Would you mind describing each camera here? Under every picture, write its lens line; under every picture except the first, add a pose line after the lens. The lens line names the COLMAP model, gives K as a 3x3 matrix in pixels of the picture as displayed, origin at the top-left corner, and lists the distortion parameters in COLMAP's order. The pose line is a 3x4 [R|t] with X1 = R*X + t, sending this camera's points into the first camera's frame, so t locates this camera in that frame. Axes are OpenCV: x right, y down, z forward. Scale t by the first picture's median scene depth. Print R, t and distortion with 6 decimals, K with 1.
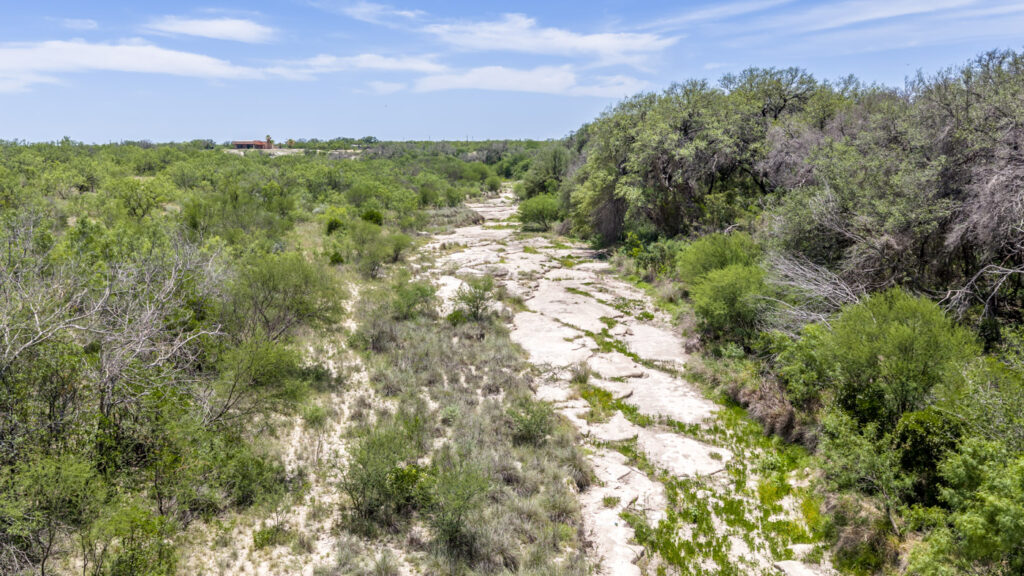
lens RADIAL K [[878.6, 0, 513.4], [0, 878.6, 290.5], [0, 0, 1]] dist [0.055537, 0.017446]
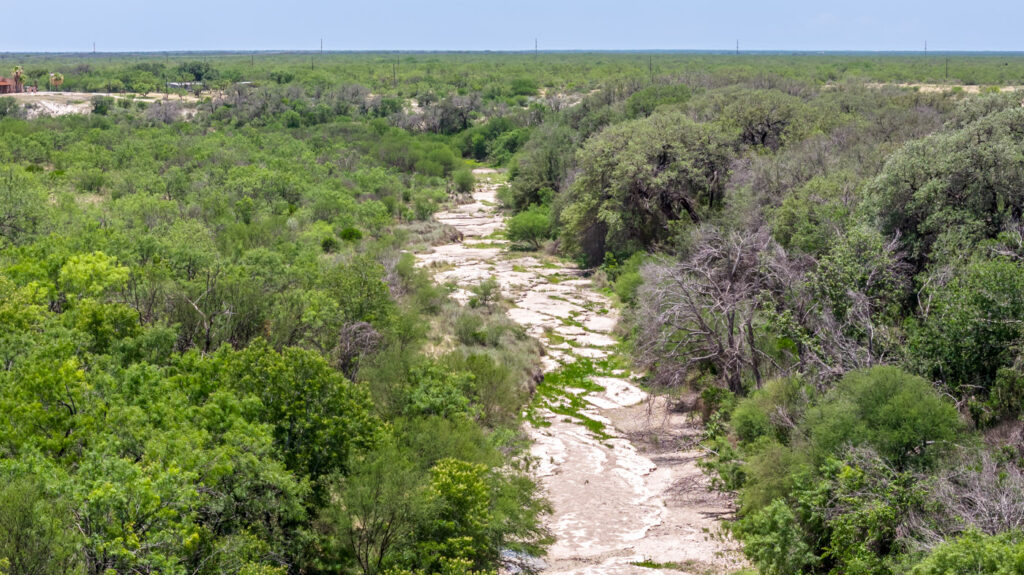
lens RADIAL K [[2196.6, 0, 512.6], [0, 2196.6, 287.5], [0, 0, 1]] dist [-0.313537, 0.000000]
pose [[0.999826, 0.006472, 0.017500, -0.031261], [-0.005558, 0.998644, -0.051768, 0.100801], [-0.017811, 0.051661, 0.998506, -1.445878]]
